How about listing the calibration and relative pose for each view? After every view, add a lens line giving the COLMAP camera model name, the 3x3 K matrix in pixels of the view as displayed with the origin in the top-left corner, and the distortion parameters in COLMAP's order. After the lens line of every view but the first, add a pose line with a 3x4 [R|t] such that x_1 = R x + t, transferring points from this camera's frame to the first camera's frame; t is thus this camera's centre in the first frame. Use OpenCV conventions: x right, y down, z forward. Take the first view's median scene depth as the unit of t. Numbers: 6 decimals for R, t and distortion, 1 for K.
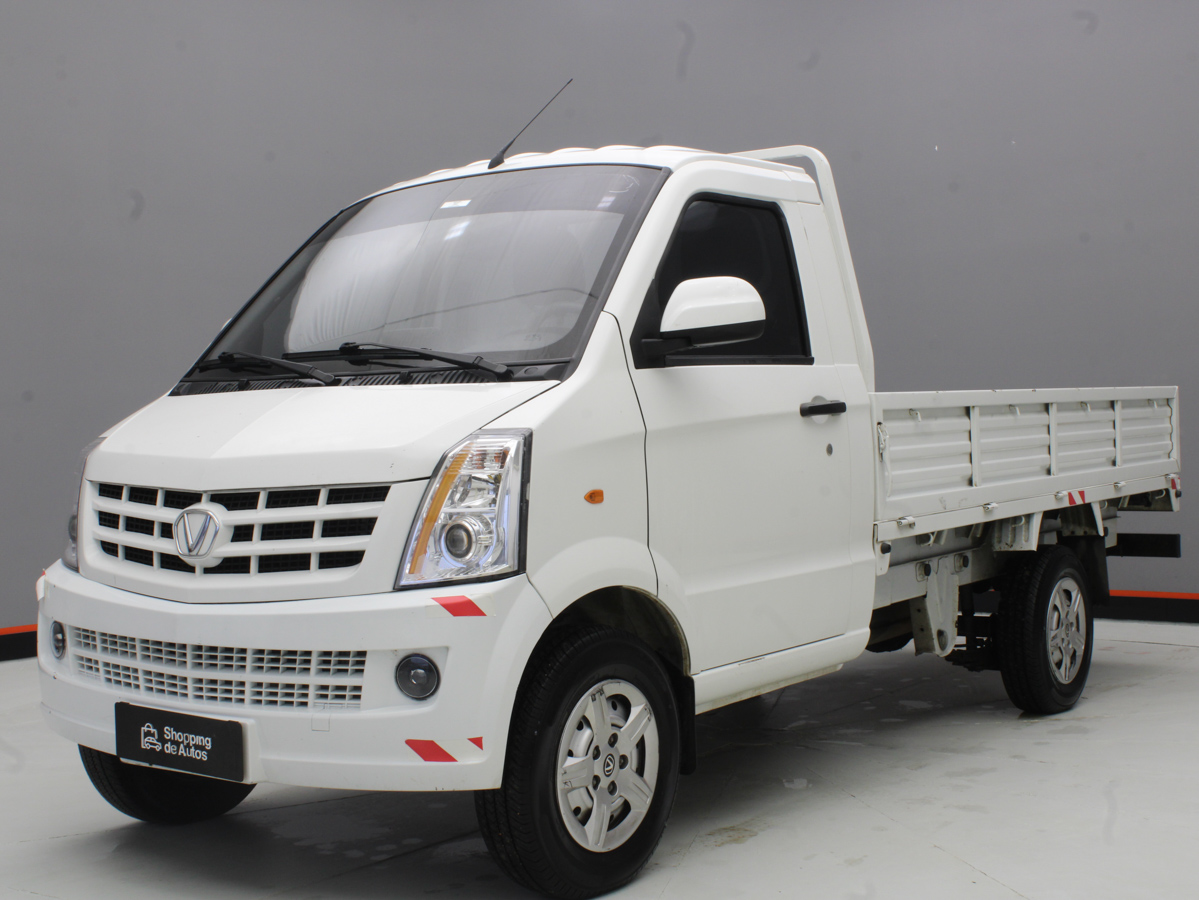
lens RADIAL K [[1659.4, 0, 599.5], [0, 1659.4, 450.0], [0, 0, 1]] dist [-0.059691, 0.027053]
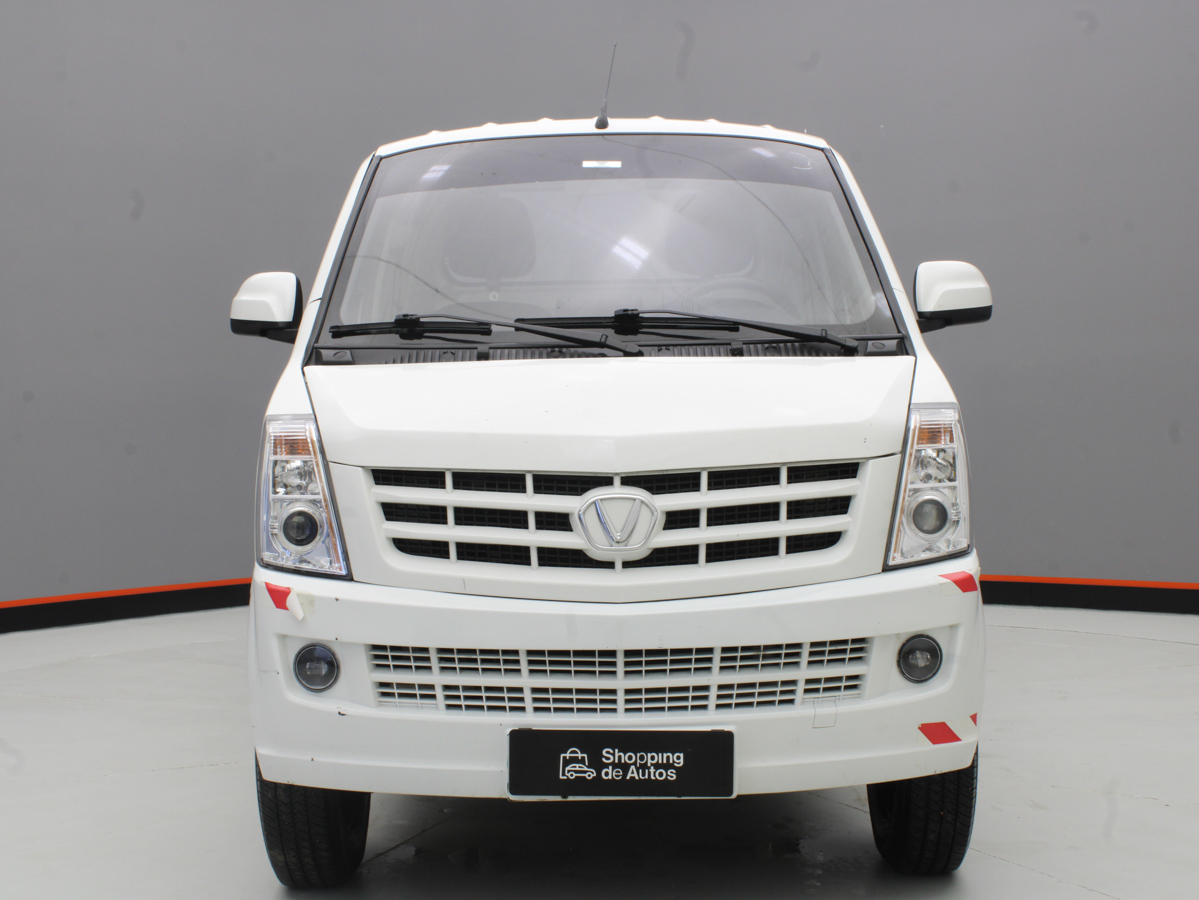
lens RADIAL K [[1646.8, 0, 599.5], [0, 1646.8, 450.0], [0, 0, 1]] dist [-0.029106, 0.020434]
pose [[0.808400, -0.008893, 0.588566, -0.752646], [0.008100, 0.999959, 0.003983, 0.009126], [-0.588578, 0.001547, 0.808439, 0.306071]]
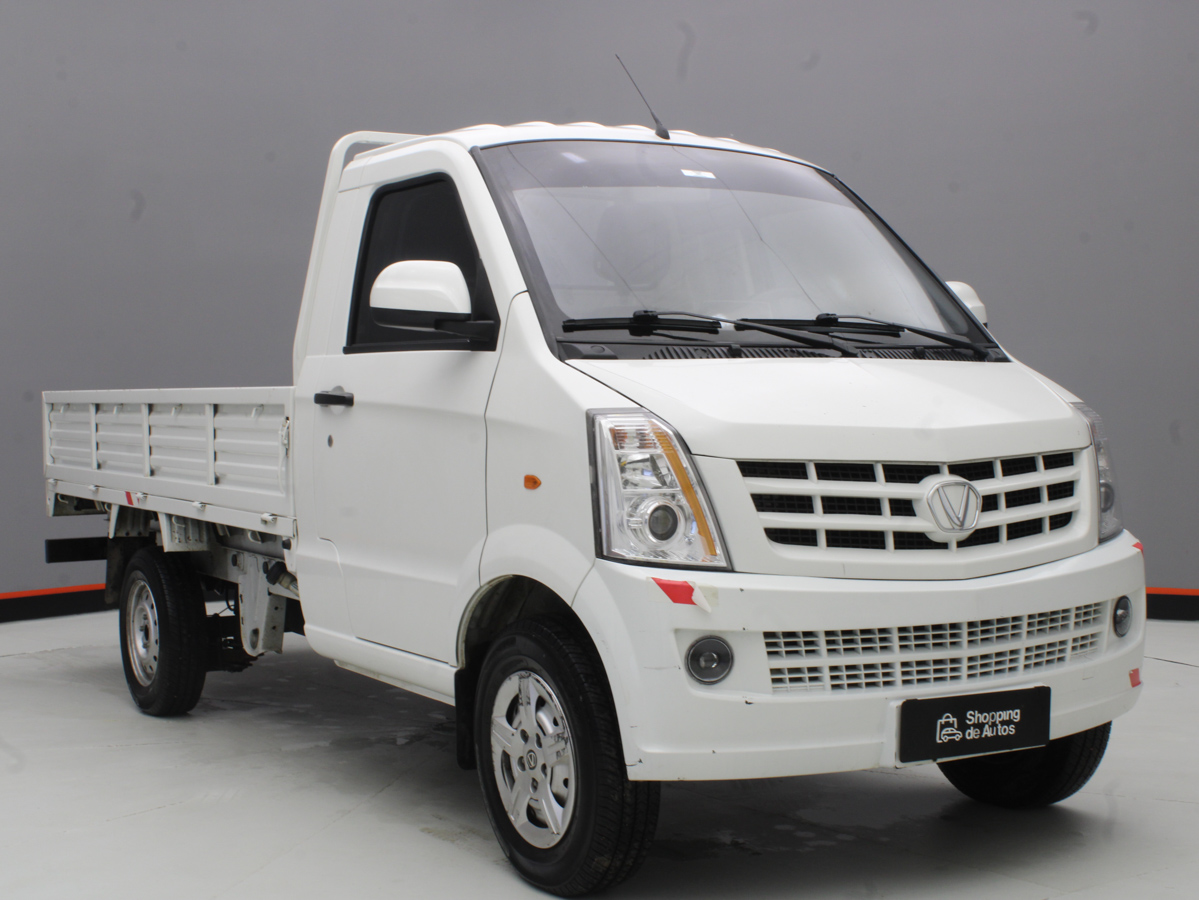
lens RADIAL K [[1659.4, 0, 599.5], [0, 1659.4, 450.0], [0, 0, 1]] dist [-0.059691, 0.027053]
pose [[0.393913, -0.004341, 0.919138, -1.191943], [0.017109, 0.999850, -0.002610, 0.016746], [-0.918989, 0.016754, 0.393928, 0.805003]]
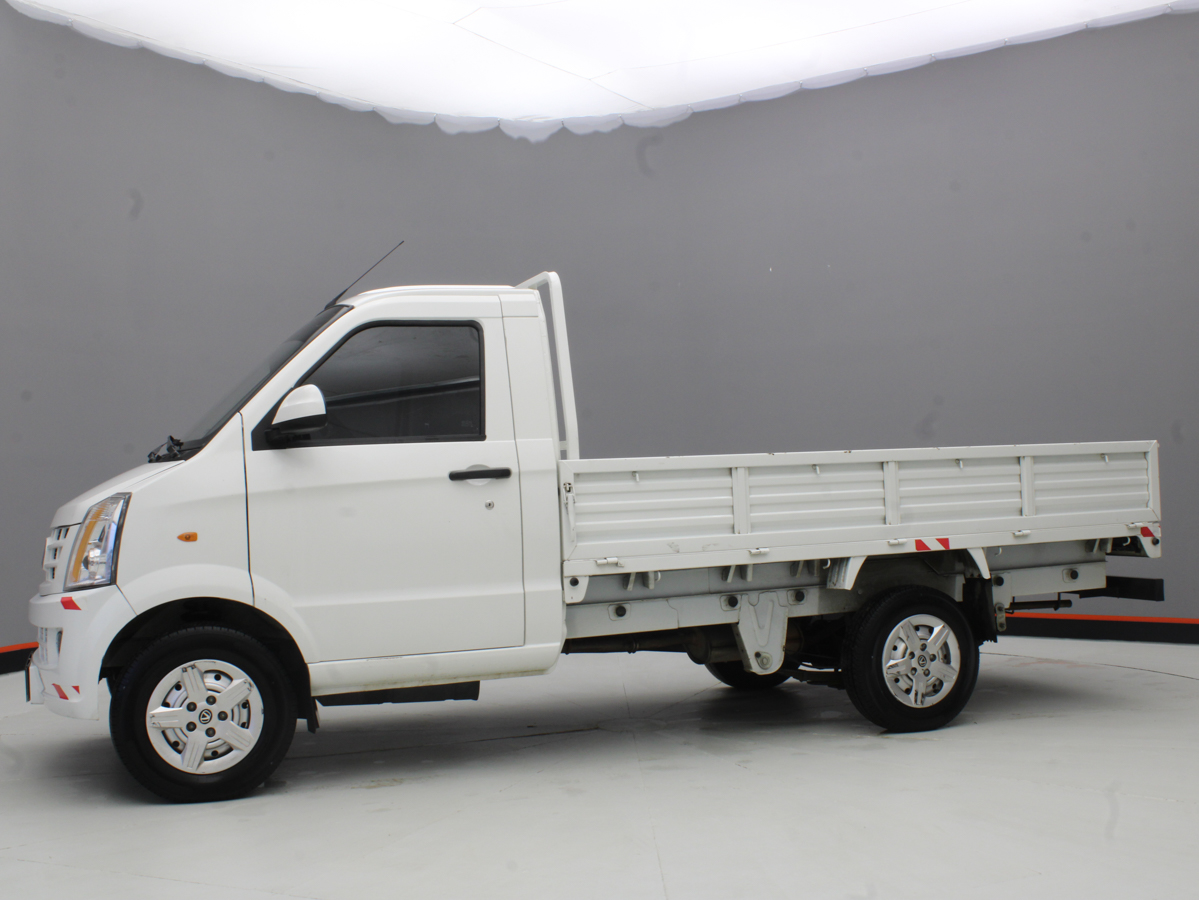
lens RADIAL K [[1297.5, 0, 599.5], [0, 1297.5, 450.0], [0, 0, 1]] dist [-0.096582, -0.008083]
pose [[0.839436, -0.014451, -0.543266, 0.926595], [0.000201, 0.999655, -0.026281, -0.019982], [0.543458, 0.021952, 0.839149, 0.214372]]
